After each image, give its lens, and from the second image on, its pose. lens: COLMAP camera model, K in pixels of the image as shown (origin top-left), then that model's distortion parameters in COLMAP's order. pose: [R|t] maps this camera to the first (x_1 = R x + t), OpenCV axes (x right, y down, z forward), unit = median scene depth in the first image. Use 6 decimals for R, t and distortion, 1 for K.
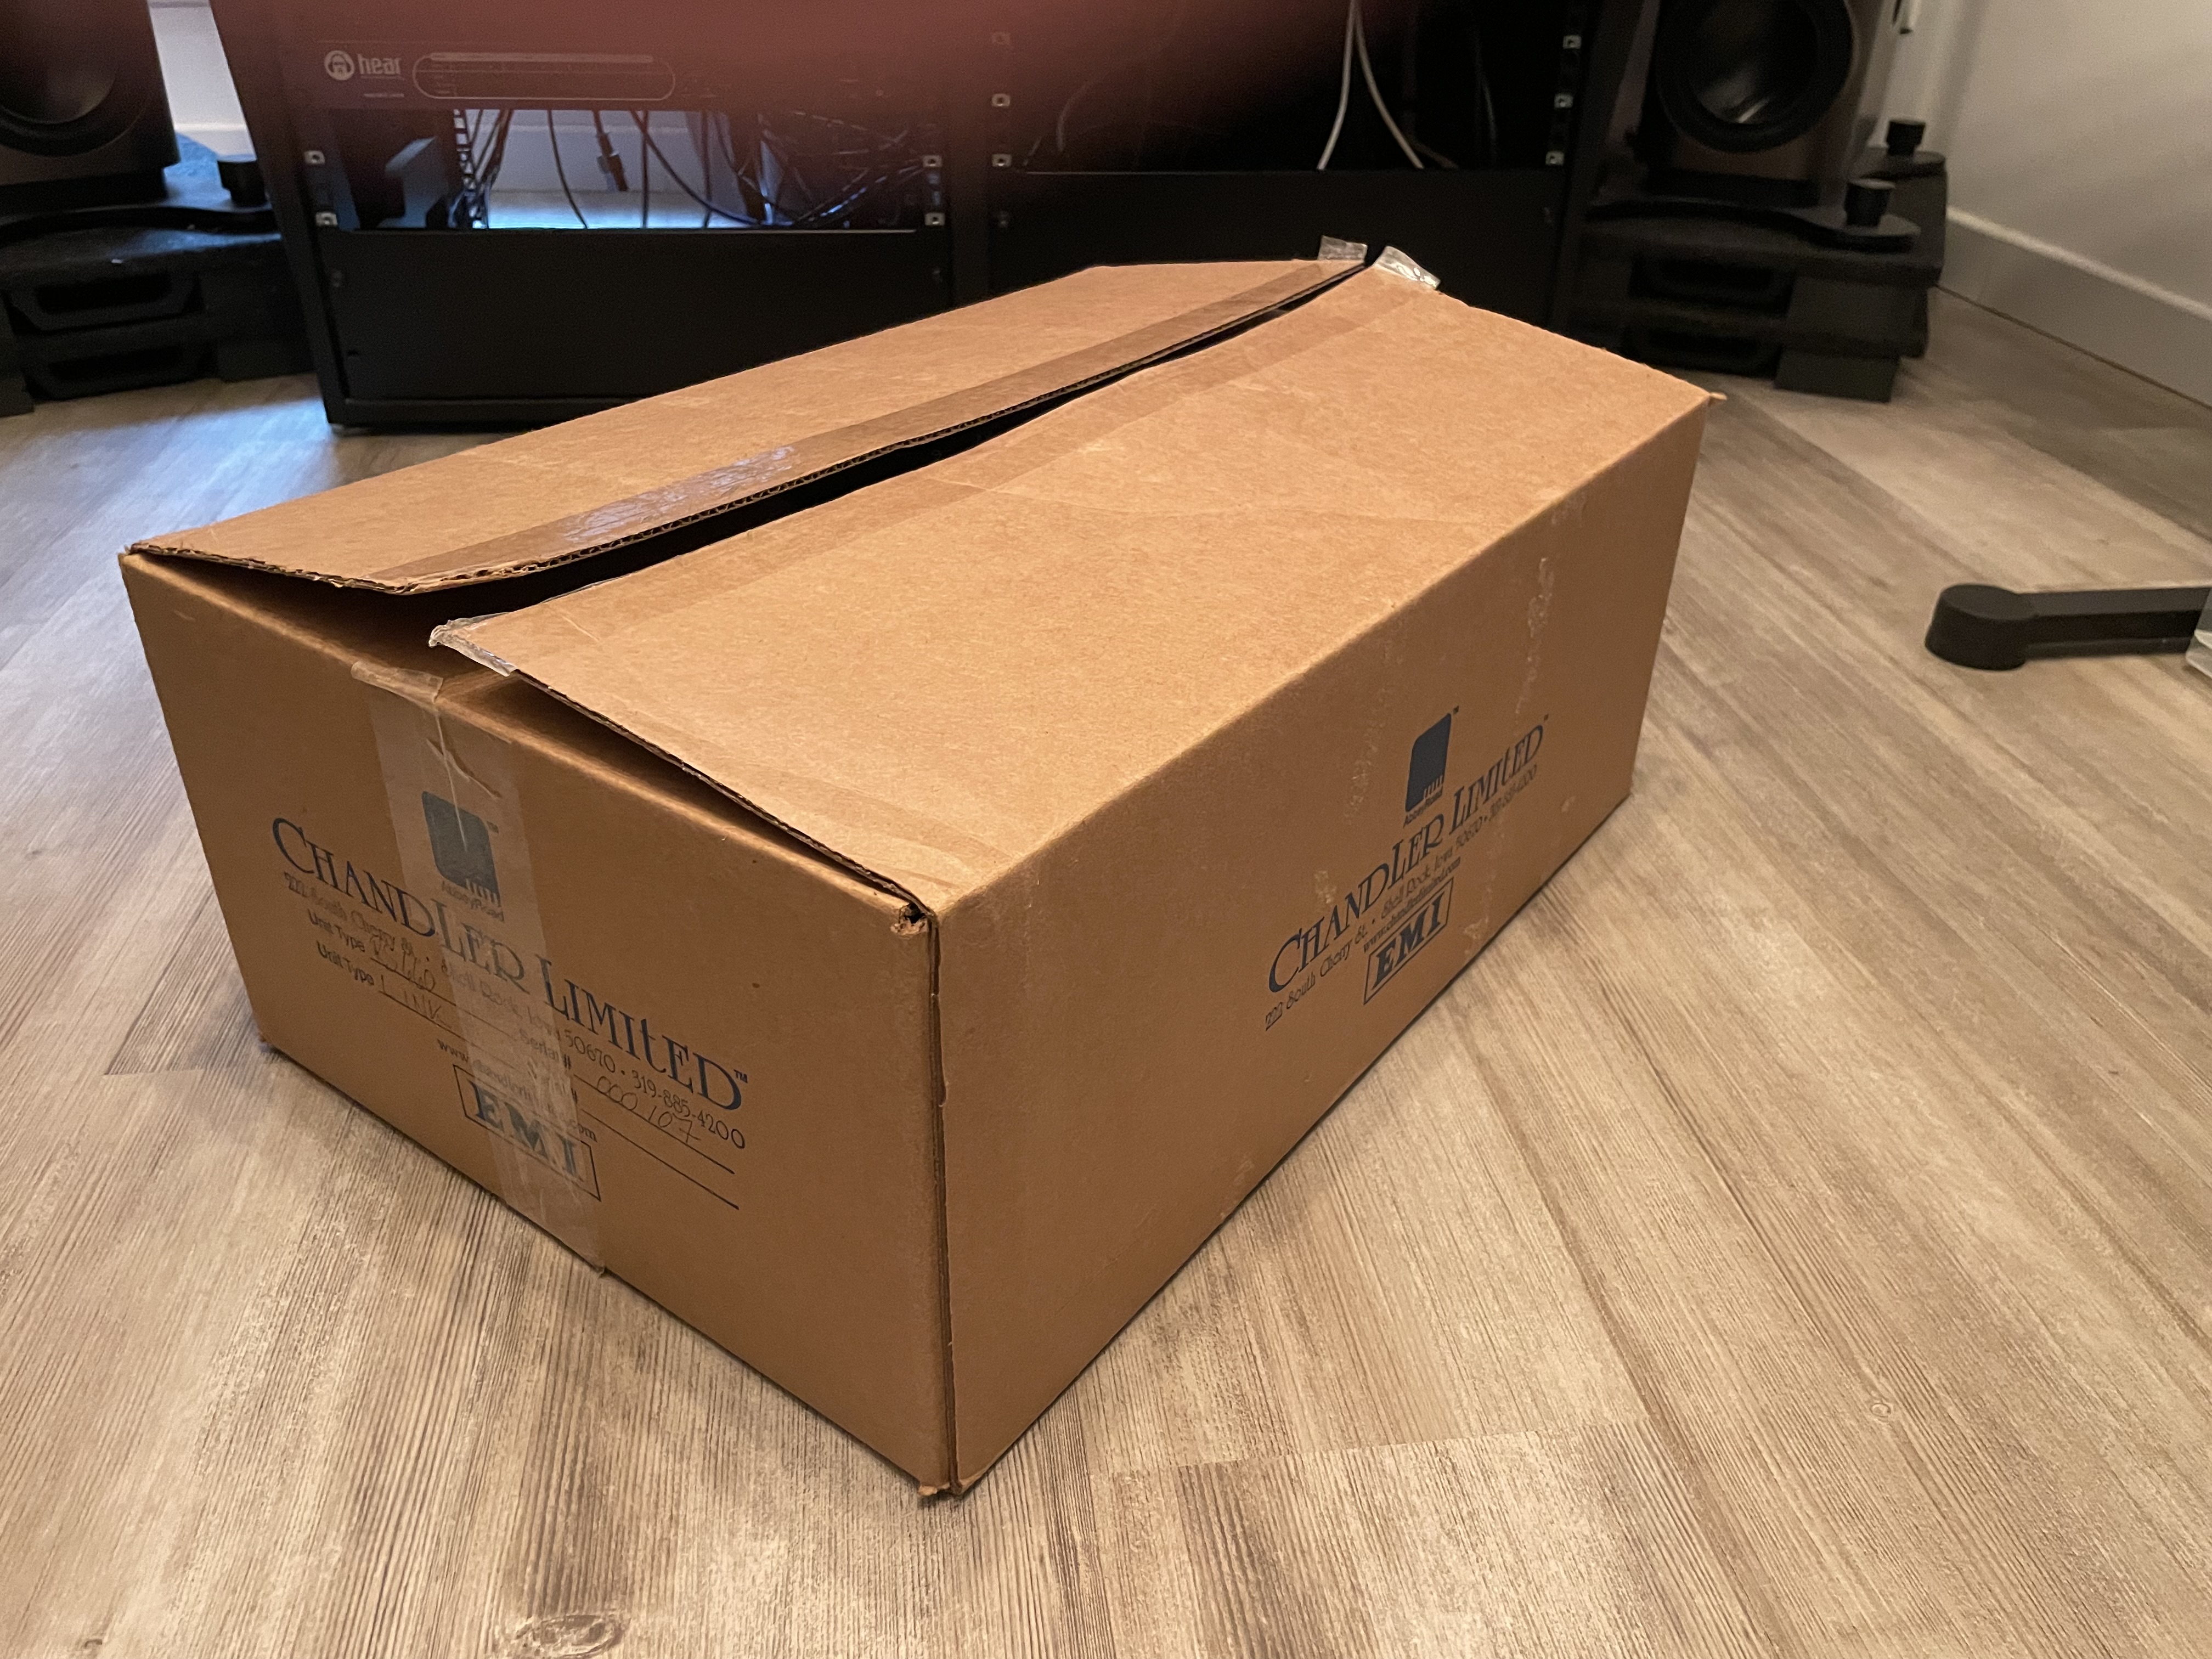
lens RADIAL K [[1676.1, 0, 1115.8], [0, 1676.1, 828.0], [0, 0, 1]] dist [0.076903, -0.108056]
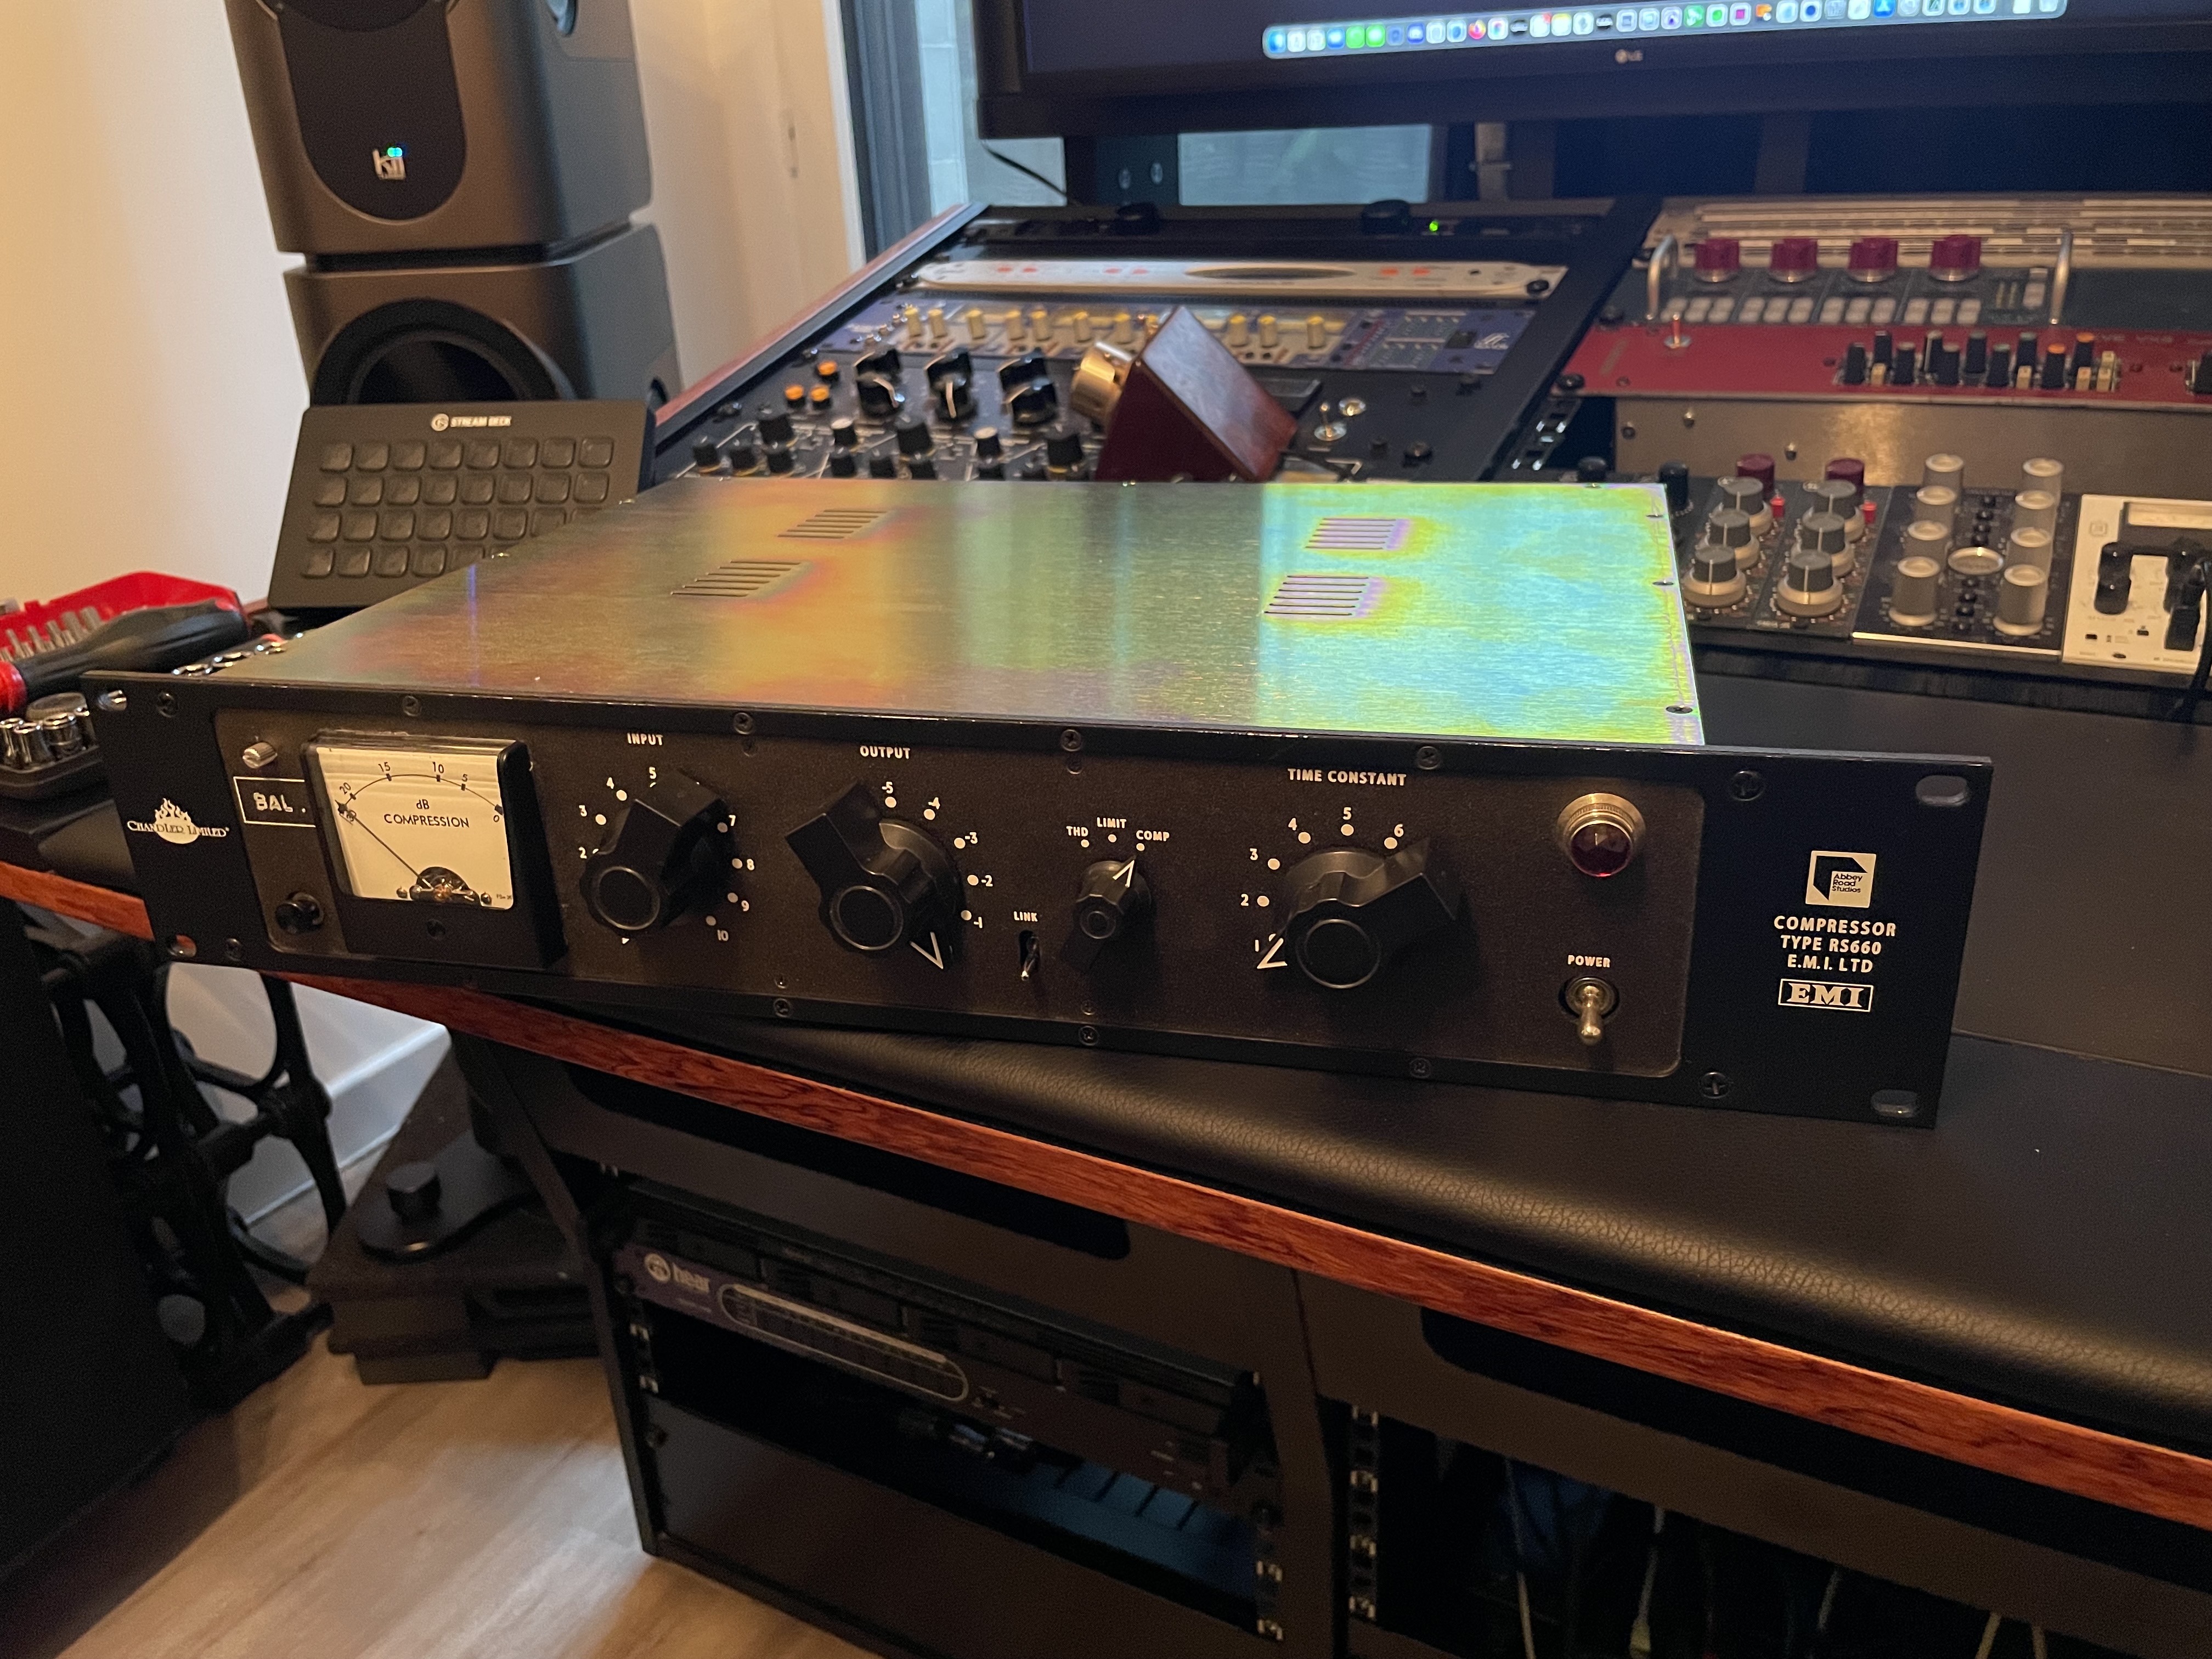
lens RADIAL K [[1676.1, 0, 1115.8], [0, 1676.1, 828.0], [0, 0, 1]] dist [0.076903, -0.108056]
pose [[0.801813, 0.182623, -0.568986, 0.361748], [-0.258422, 0.964488, -0.054602, -1.252792], [0.538808, 0.190819, 0.820533, 0.654097]]
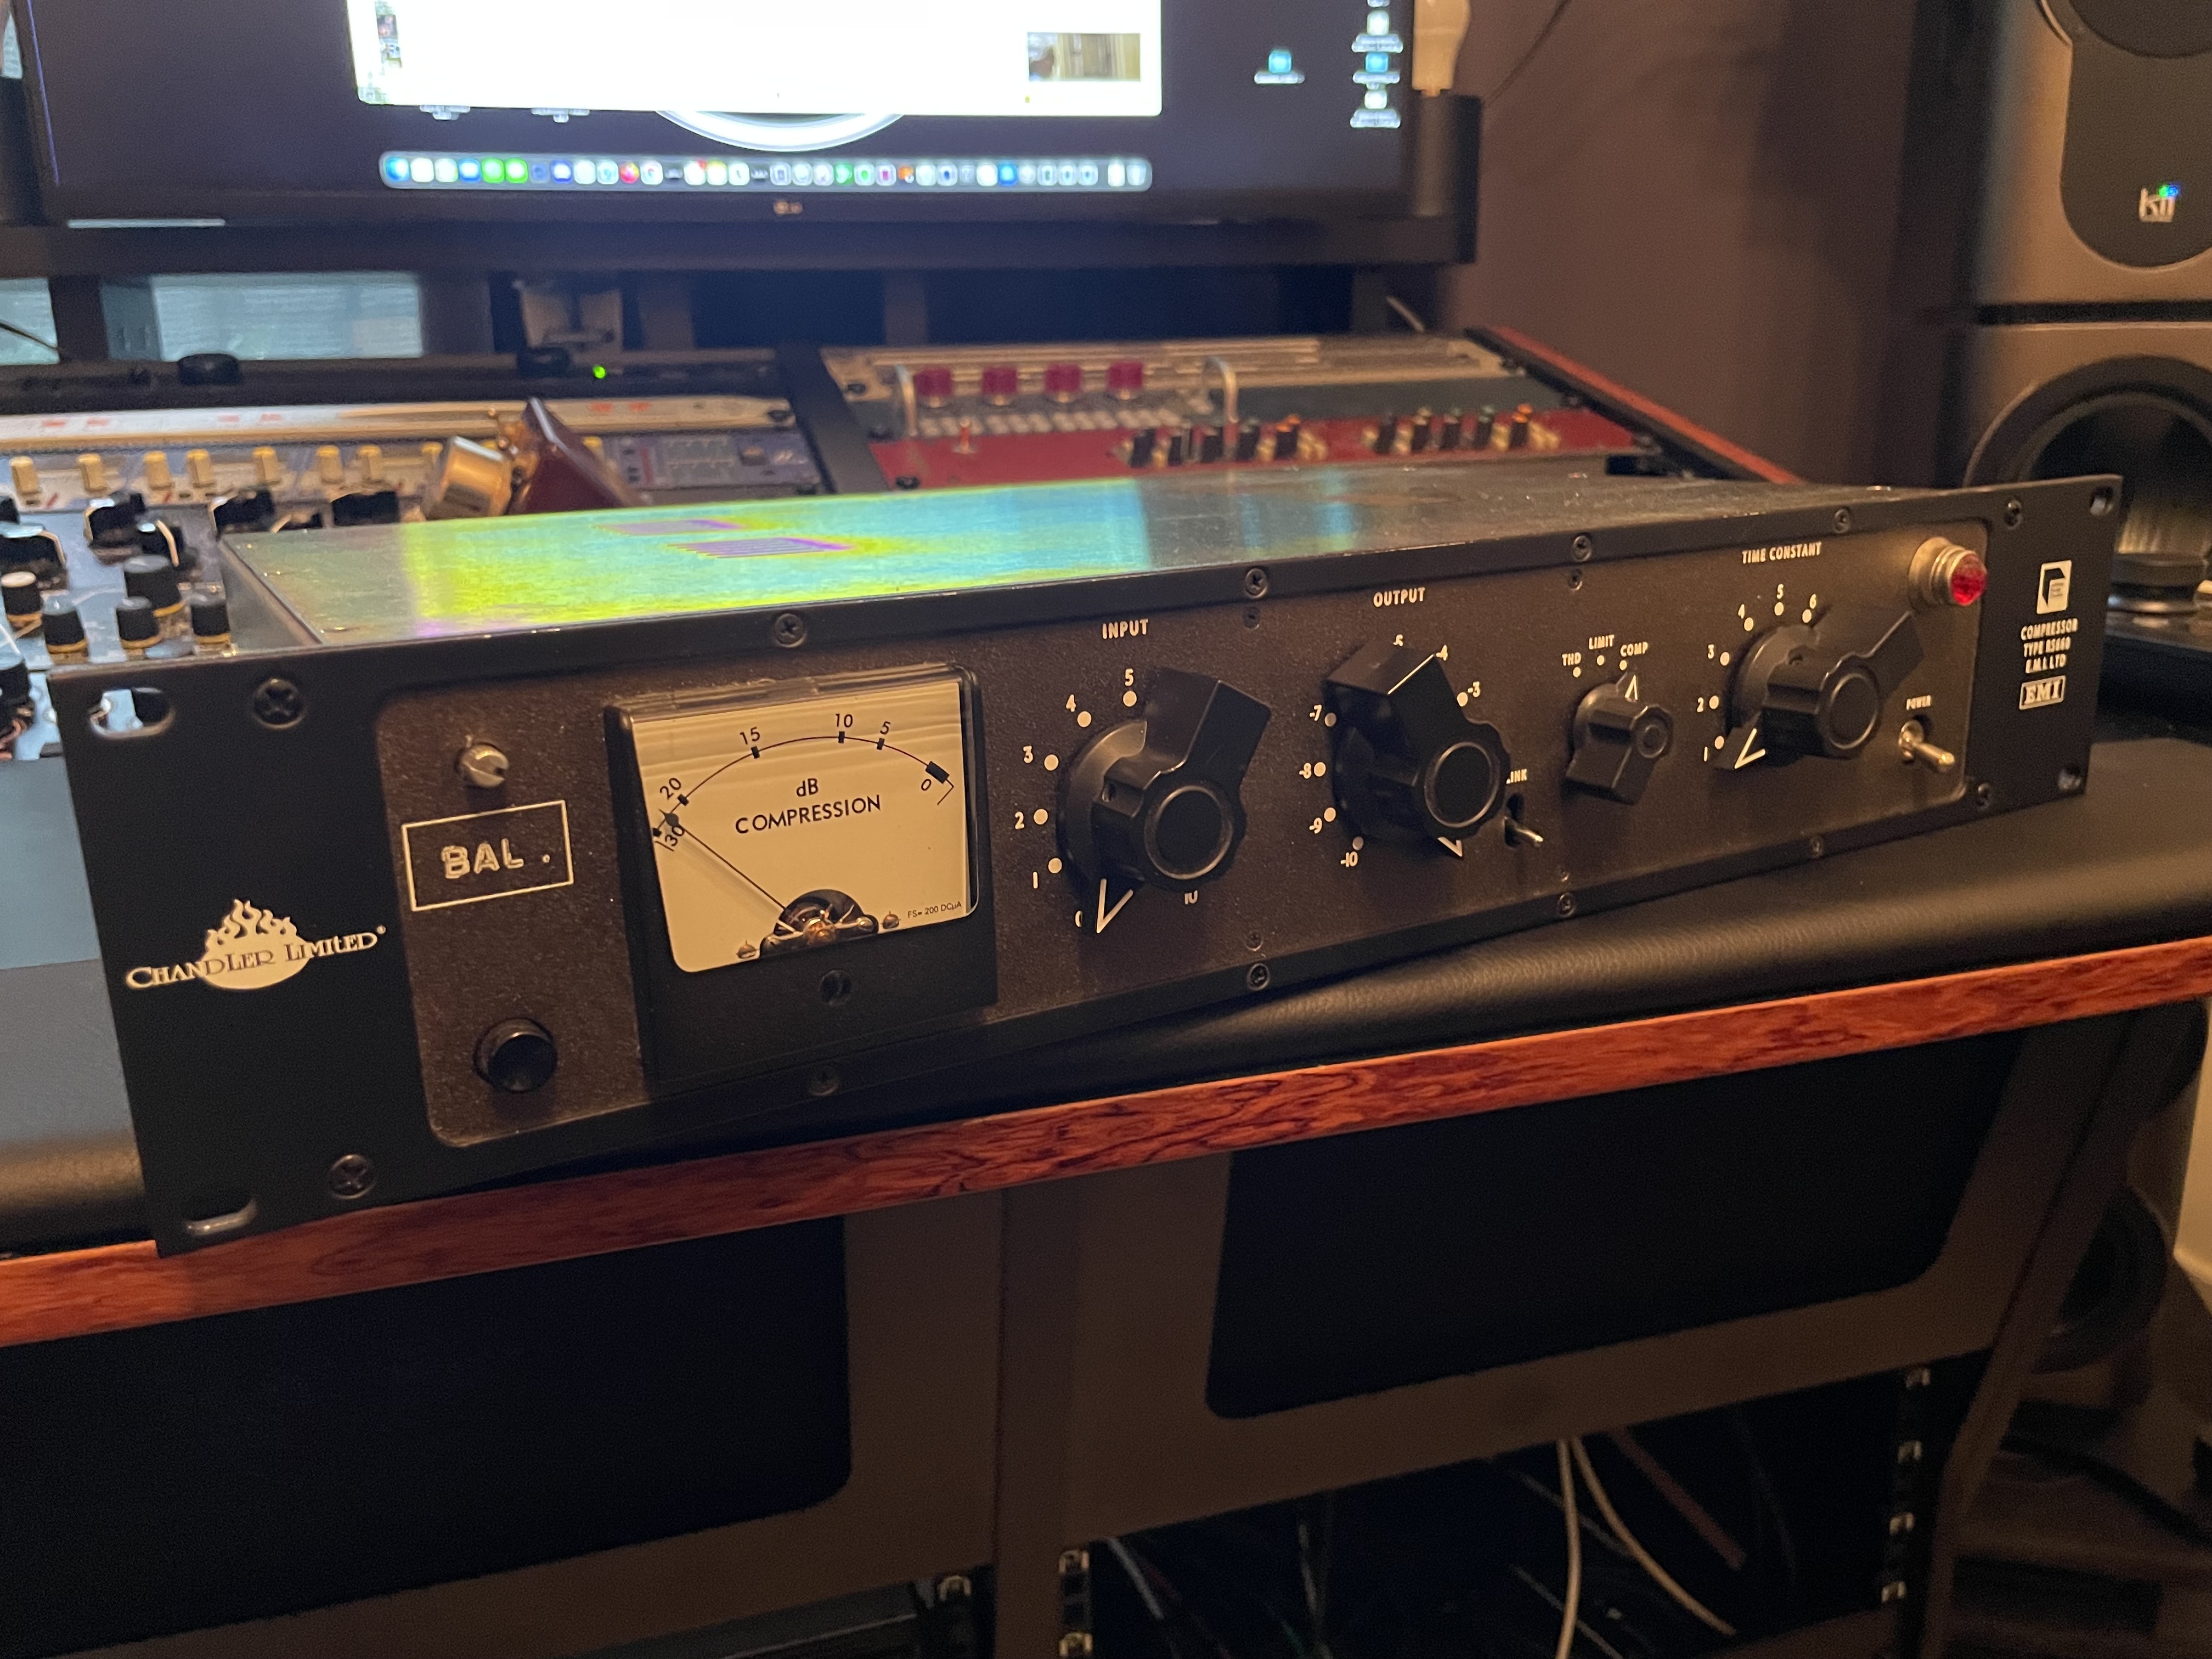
lens RADIAL K [[1687.7, 0, 1106.0], [0, 1687.7, 829.5], [0, 0, 1]] dist [0.070880, -0.105435]
pose [[0.989552, -0.085024, 0.116441, -0.195305], [0.114551, 0.954065, -0.276836, -1.096873], [-0.087555, 0.287282, 0.953836, 0.644307]]
